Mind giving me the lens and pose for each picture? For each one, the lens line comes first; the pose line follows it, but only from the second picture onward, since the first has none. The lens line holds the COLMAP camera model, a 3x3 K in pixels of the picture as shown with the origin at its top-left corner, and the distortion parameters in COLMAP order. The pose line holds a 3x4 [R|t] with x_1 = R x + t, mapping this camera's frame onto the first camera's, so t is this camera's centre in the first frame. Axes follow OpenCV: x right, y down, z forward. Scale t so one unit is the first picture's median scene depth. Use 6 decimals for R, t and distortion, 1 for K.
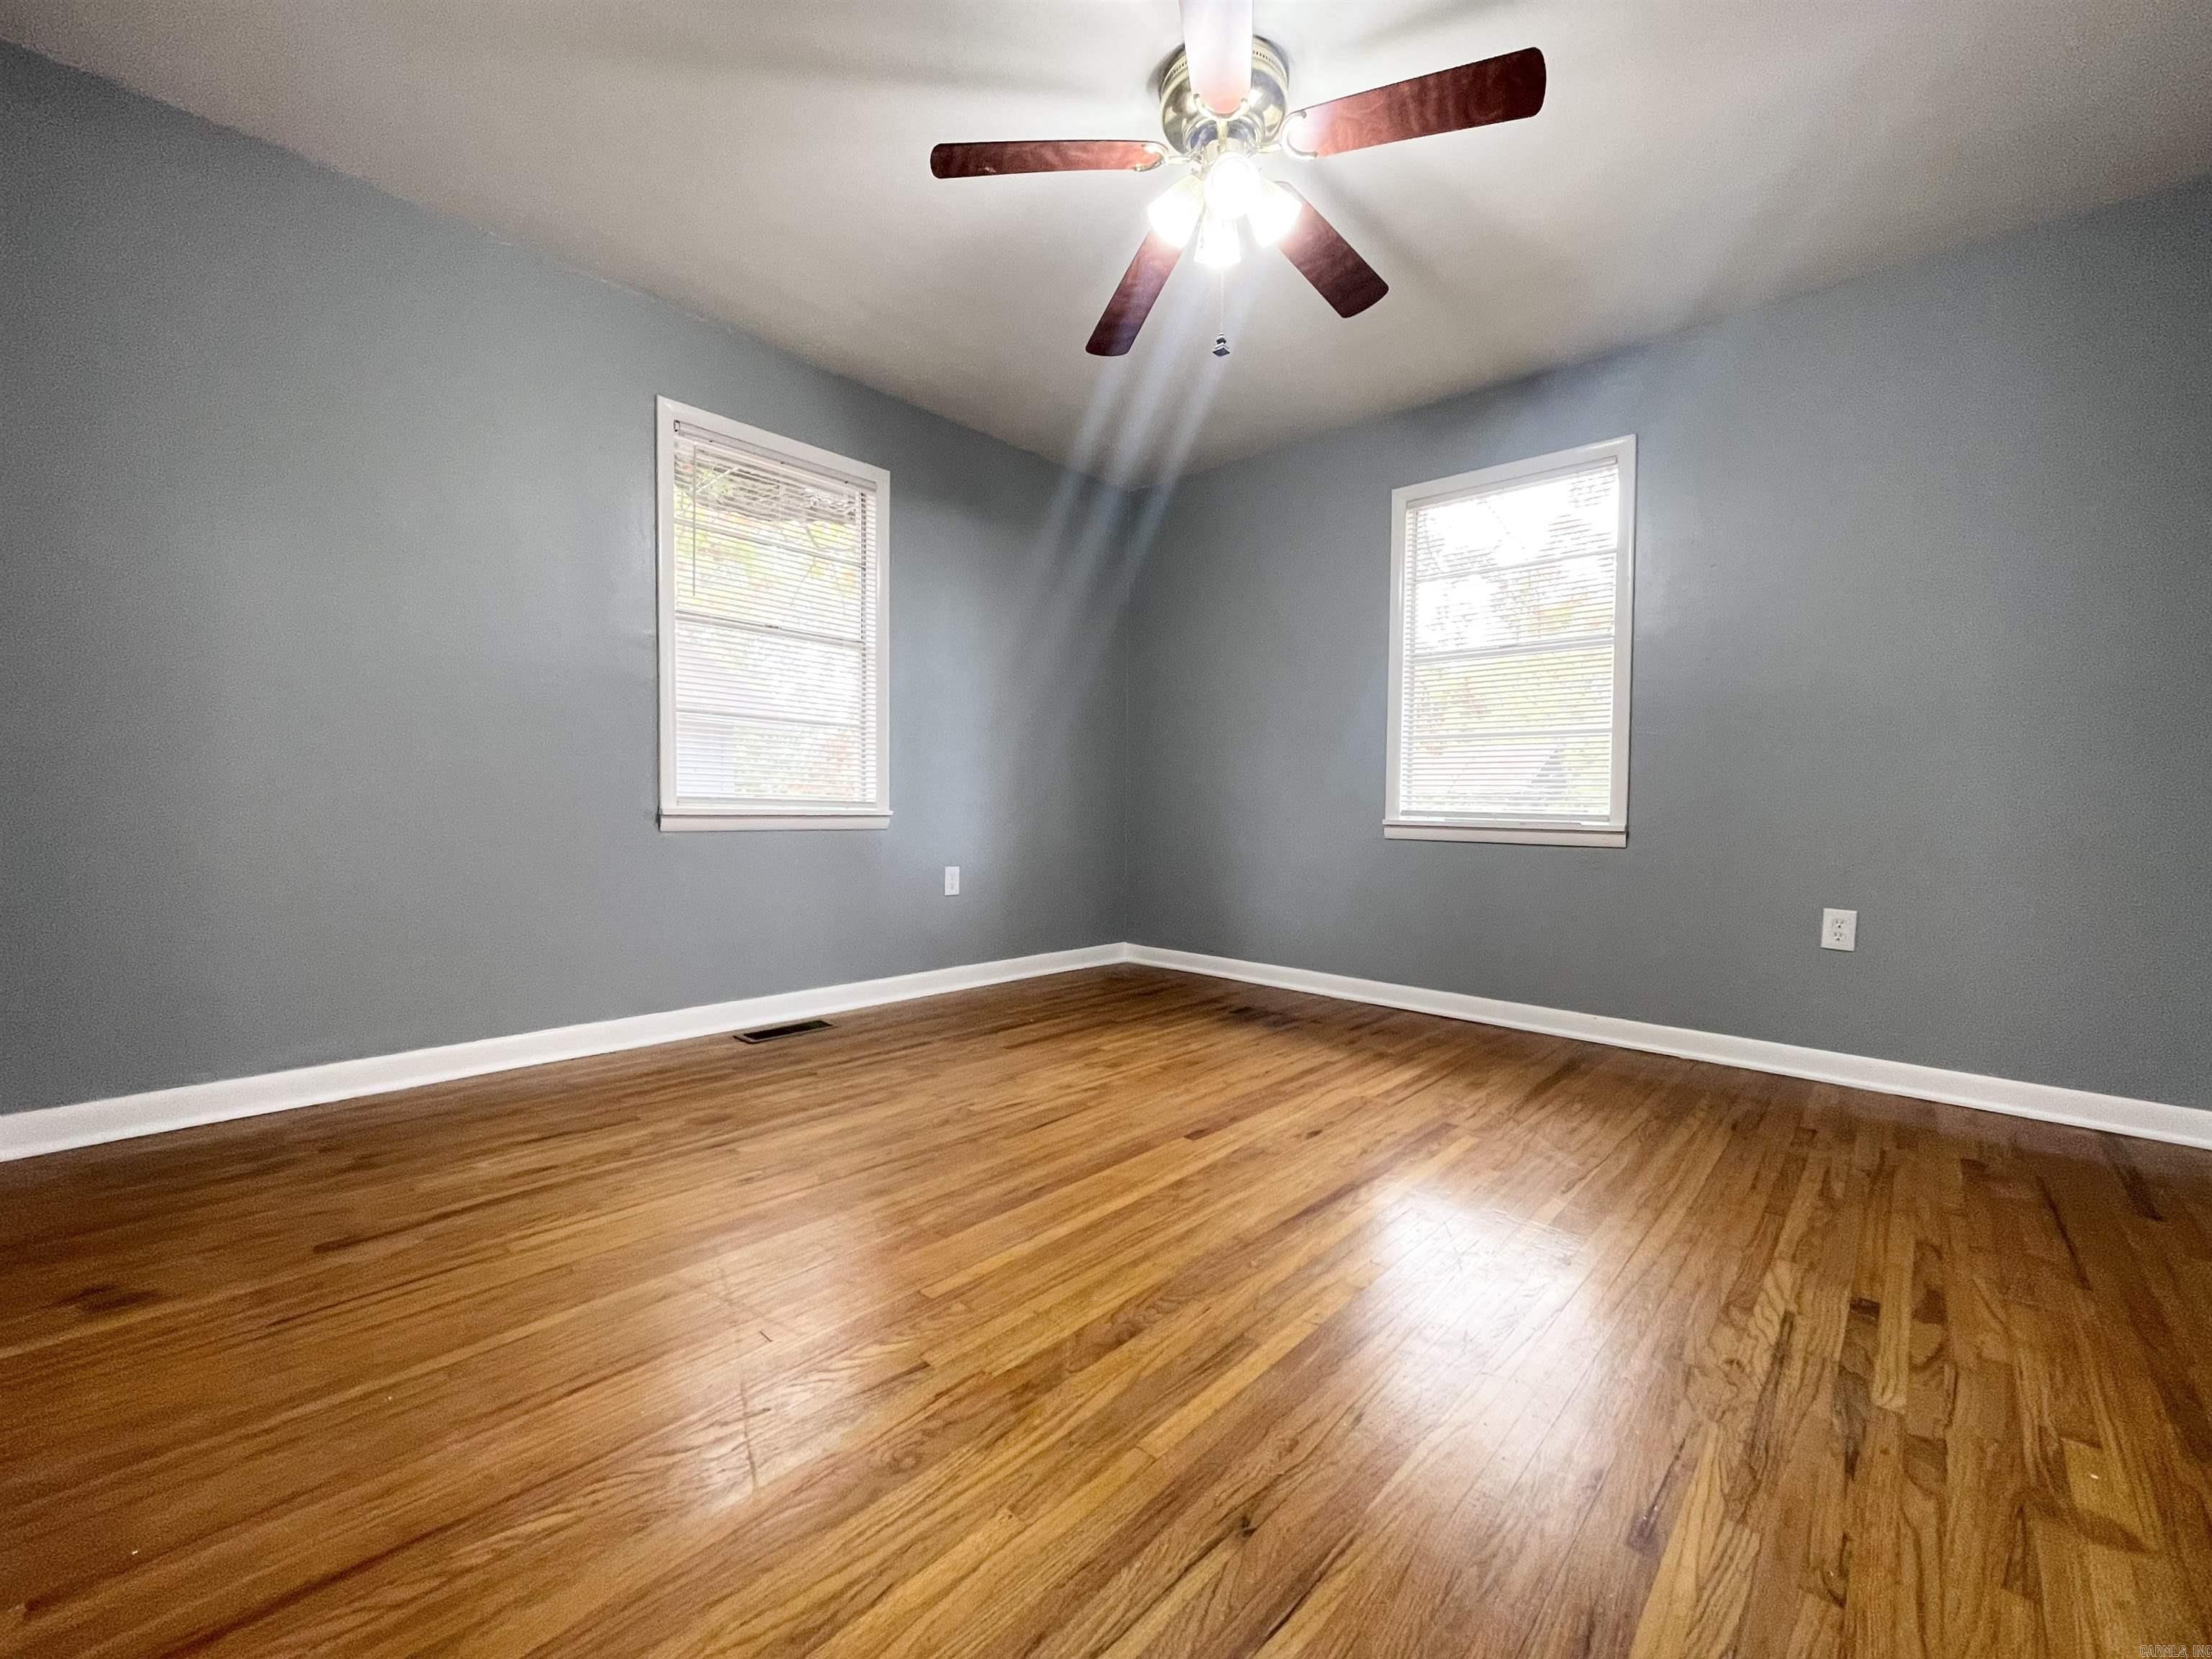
lens RADIAL K [[931.8, 0, 1106.9], [0, 931.8, 823.6], [0, 0, 1]] dist [0.000511, 0.000360]
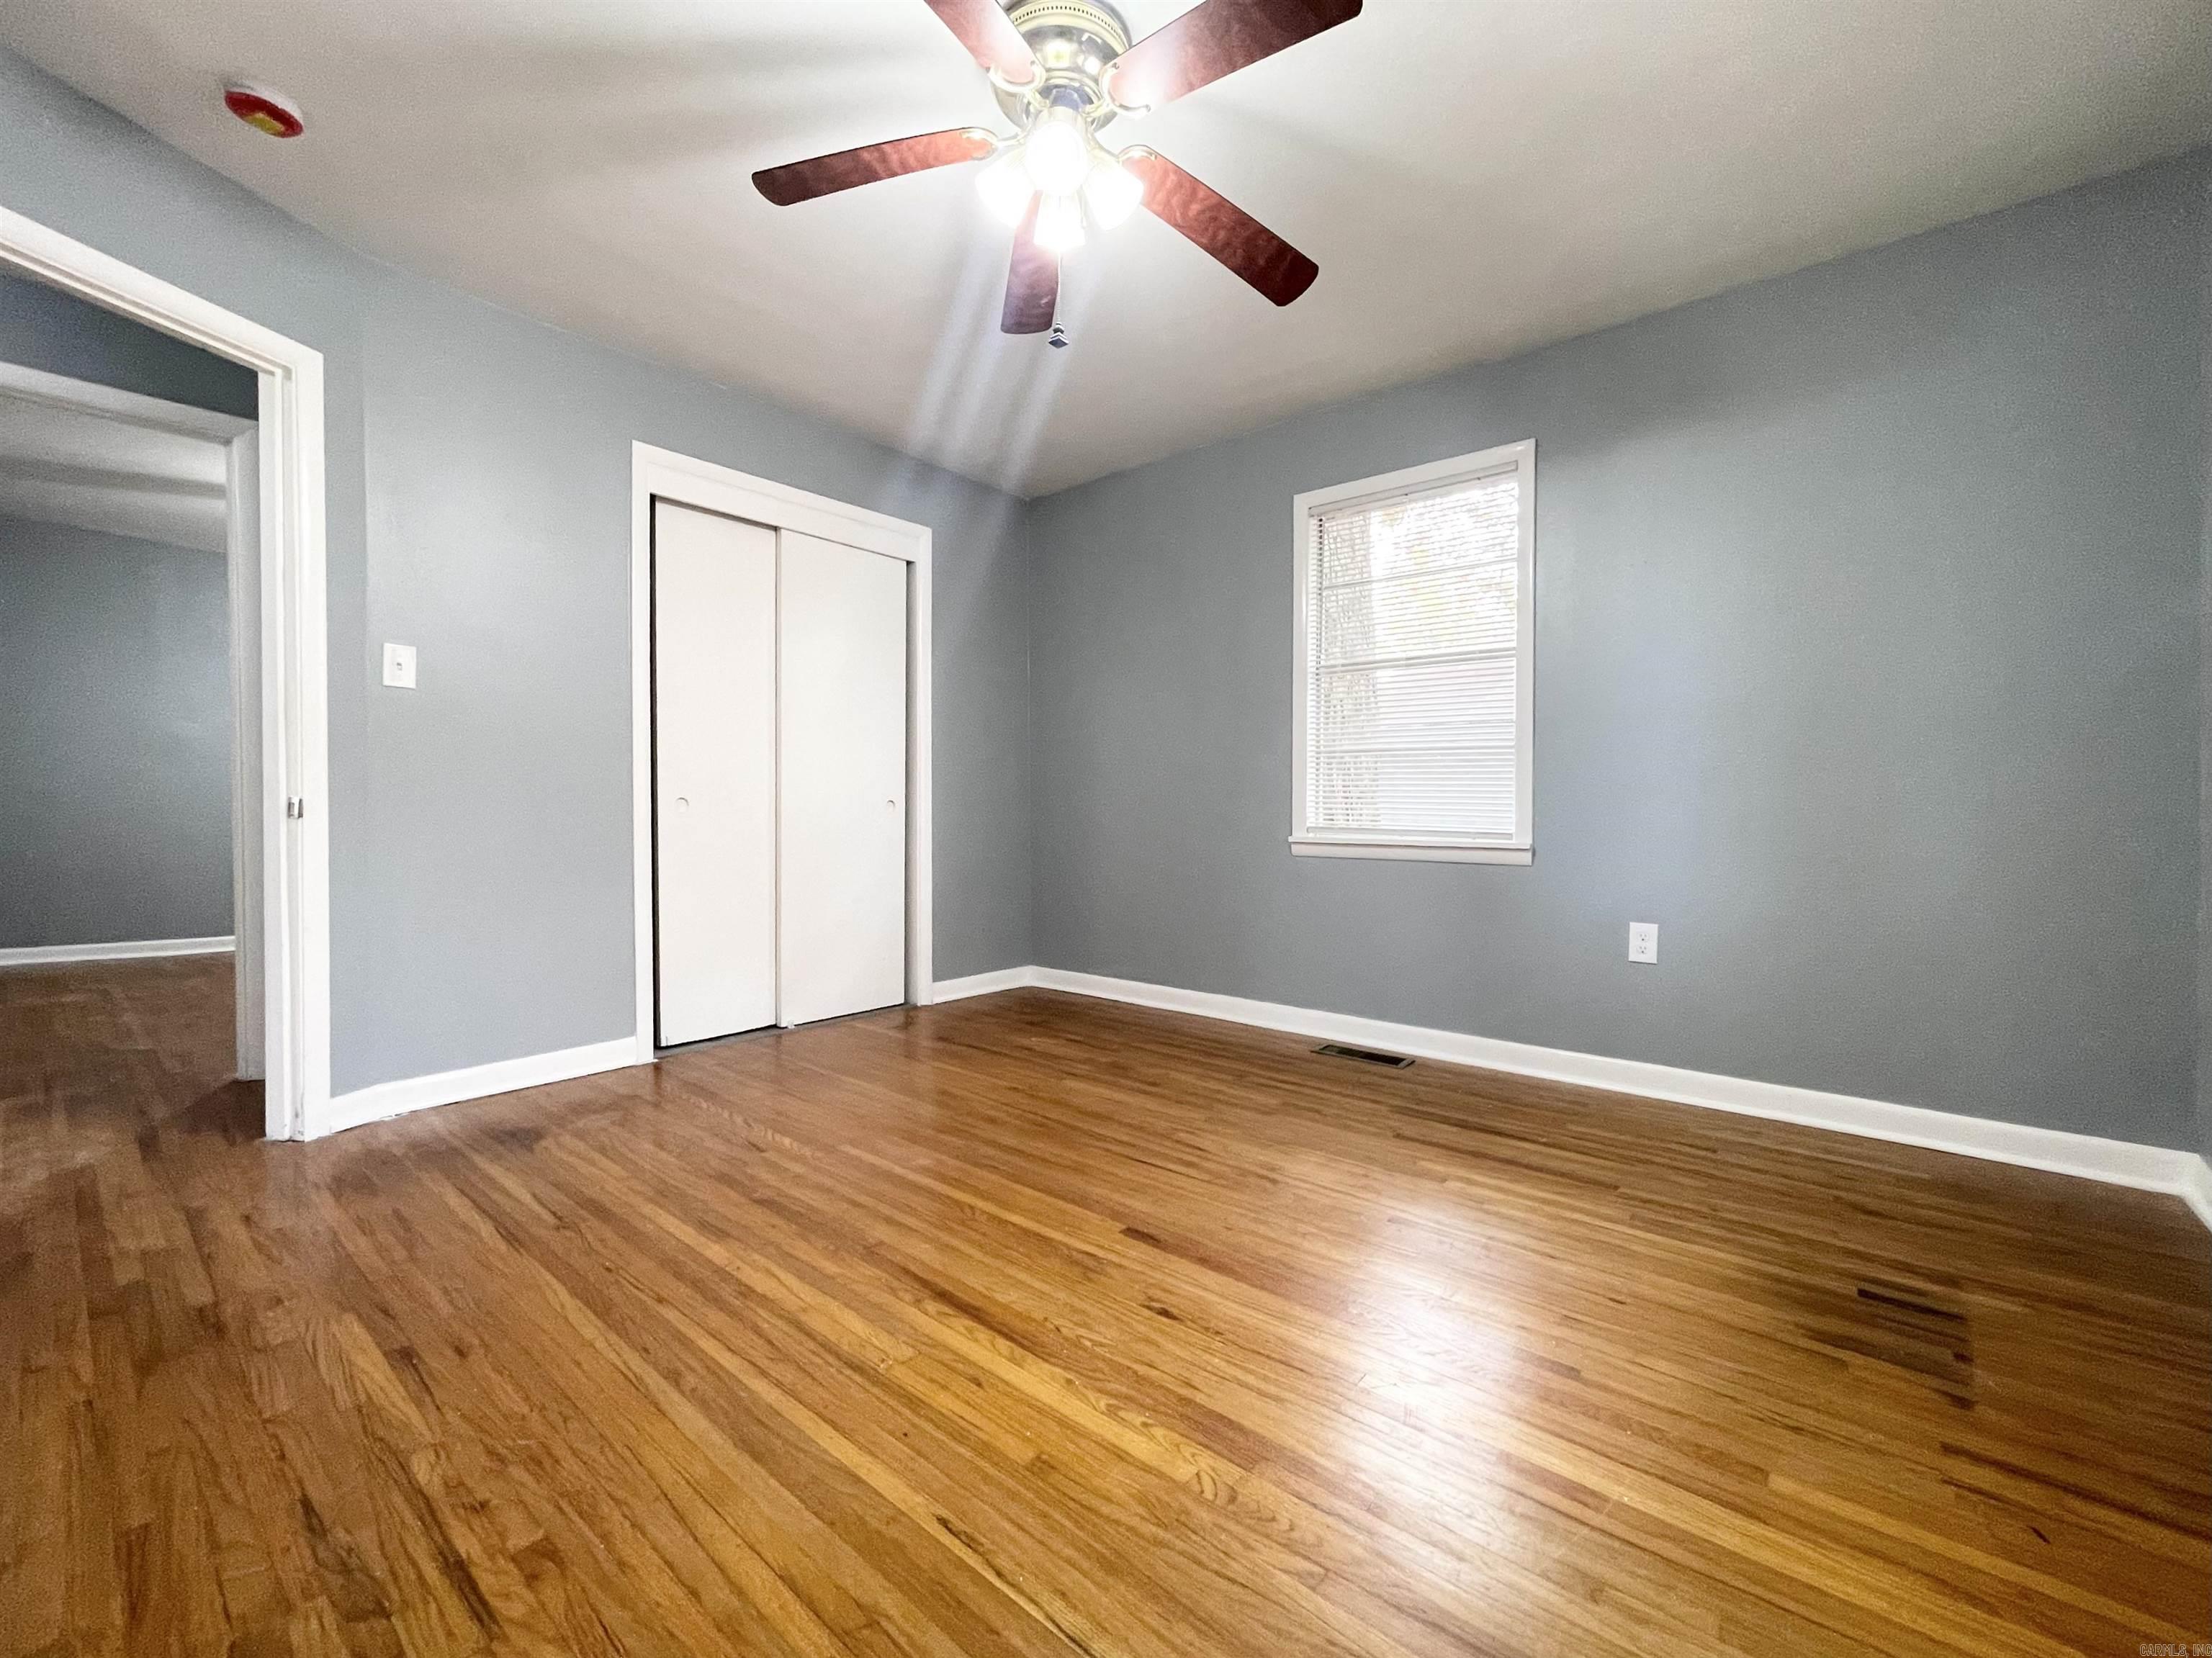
lens RADIAL K [[893.7, 0, 1060.4], [0, 893.7, 833.7], [0, 0, 1]] dist [0.002542, -0.000241]
pose [[0.011262, 0.012324, -0.999861, 0.882743], [-0.023337, 0.999655, 0.012059, -0.037115], [0.999664, 0.023198, 0.011546, 0.891875]]
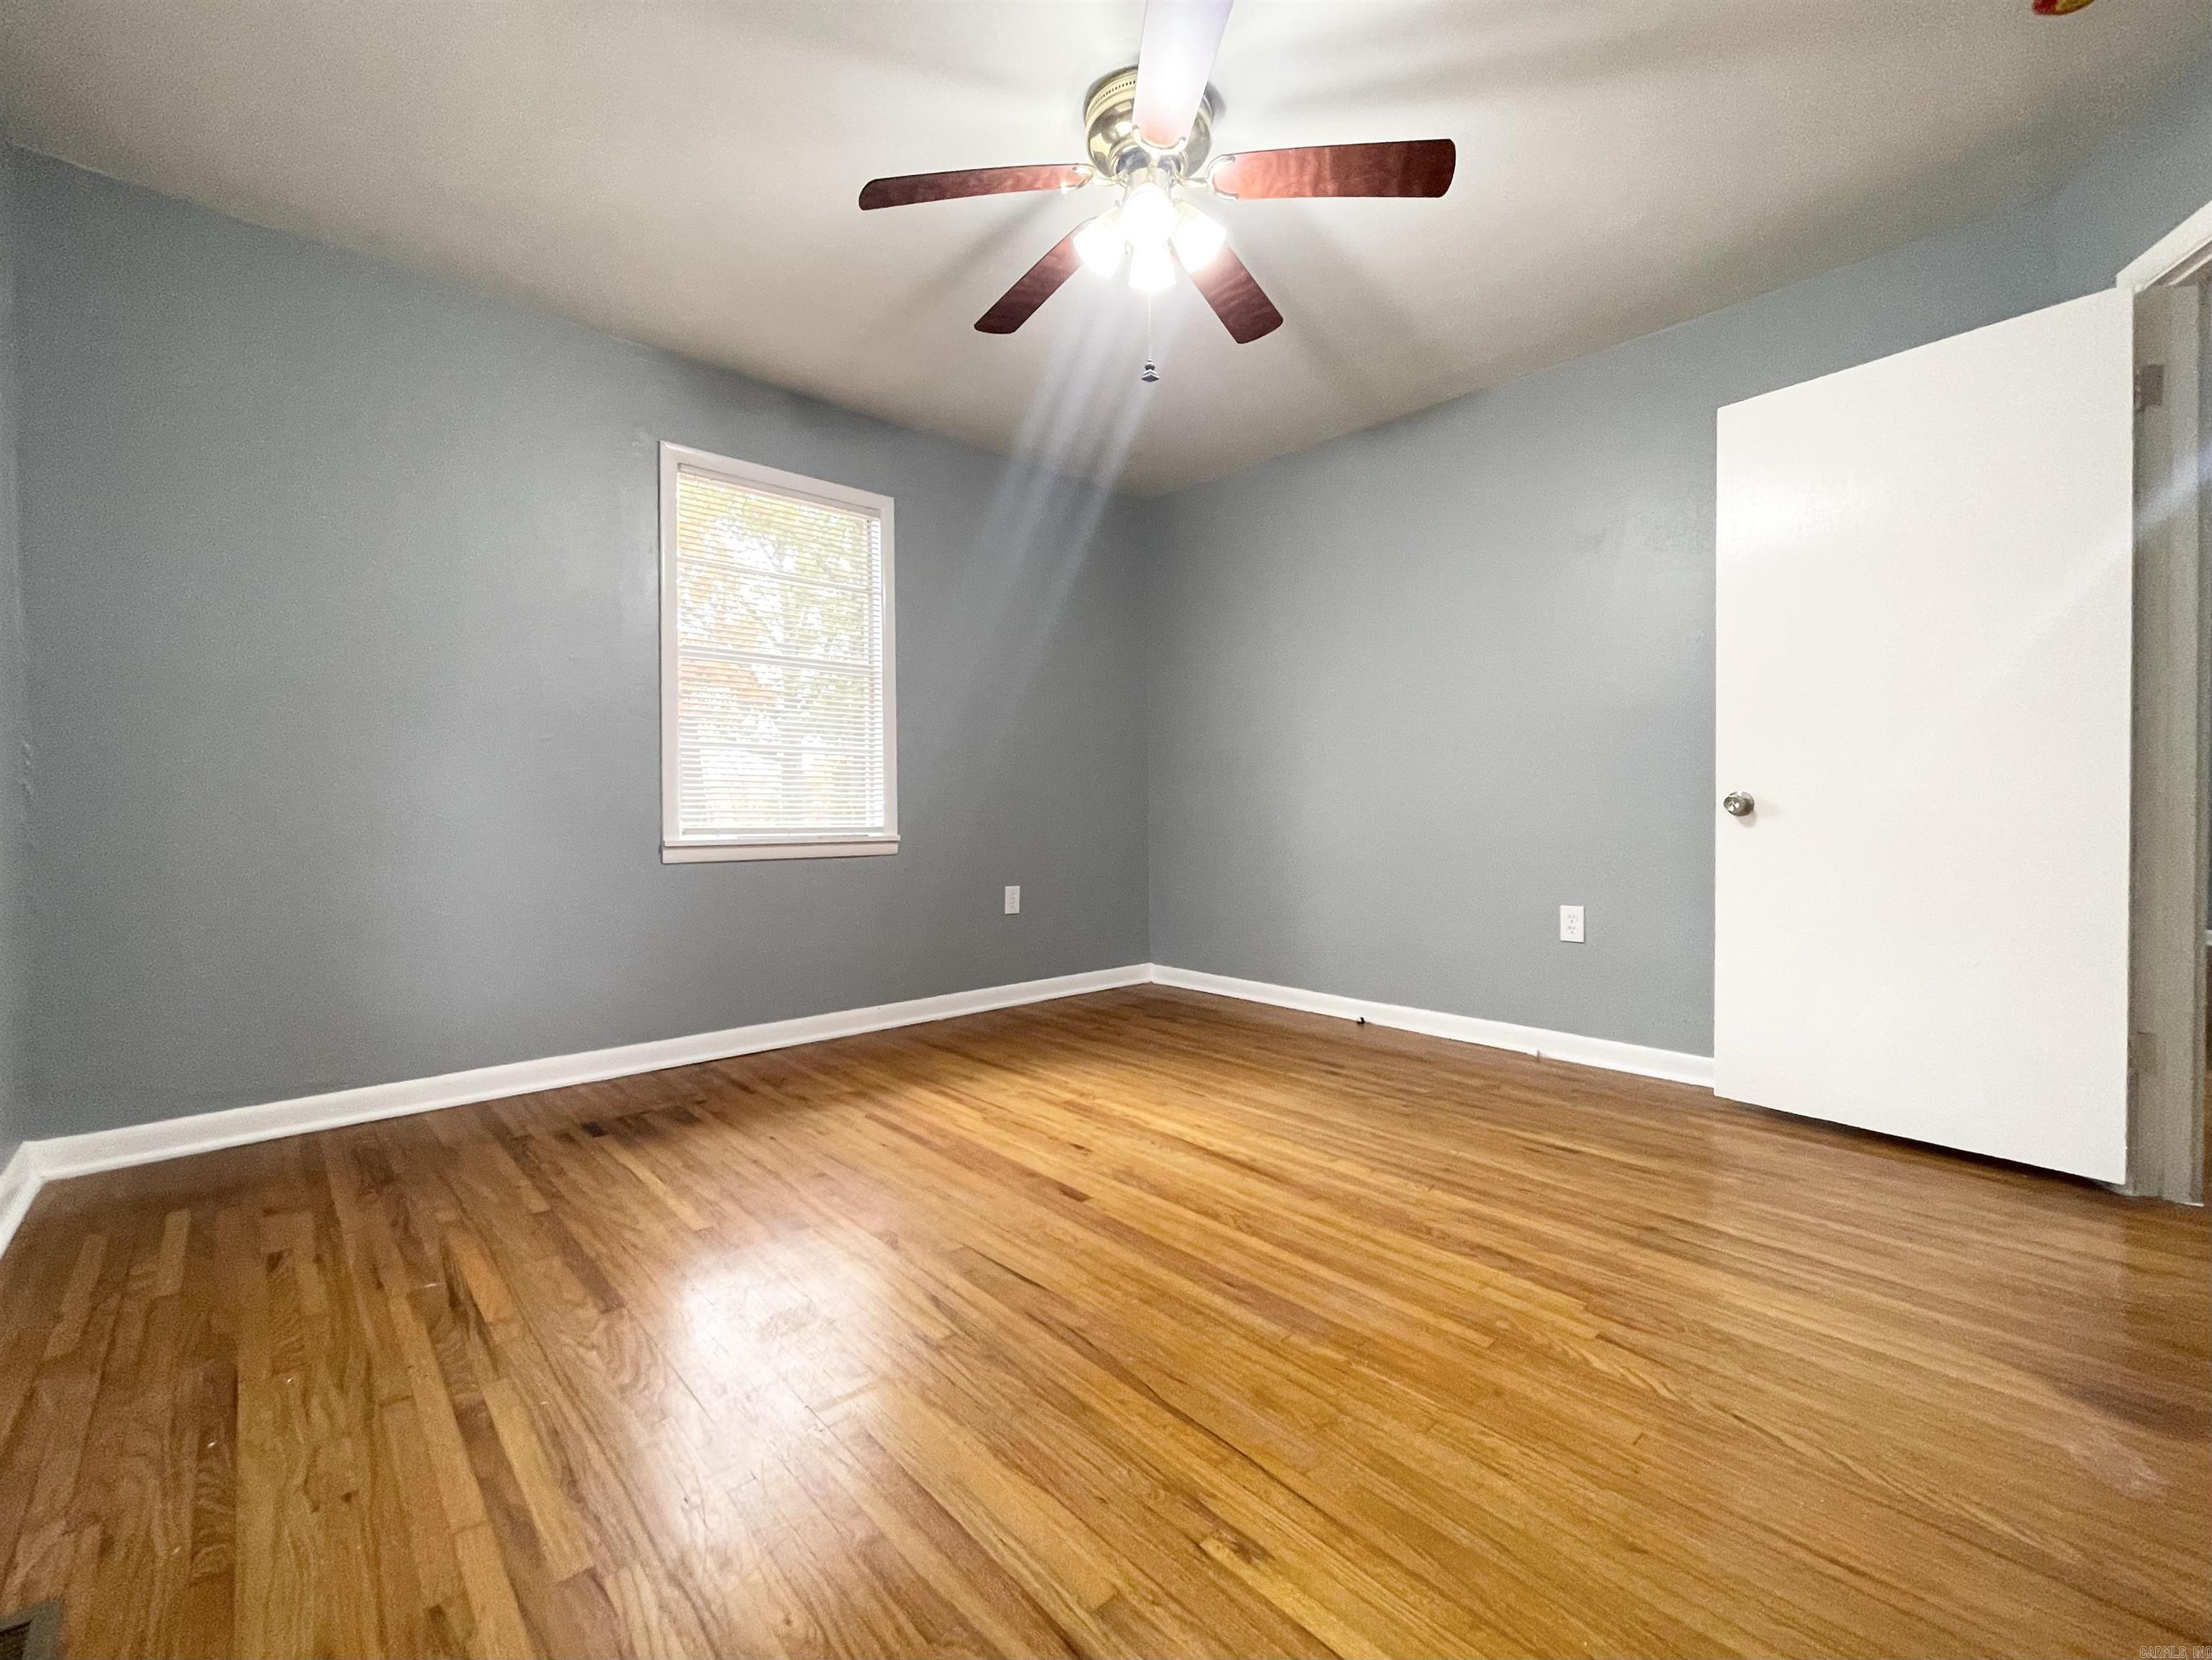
lens RADIAL K [[932.0, 0, 1106.9], [0, 932.0, 824.1], [0, 0, 1]] dist [0.000511, 0.000360]
pose [[0.065135, -0.033176, 0.997325, -0.789740], [0.023340, 0.999224, 0.031714, -0.059597], [-0.997603, 0.021212, 0.065859, 0.881223]]
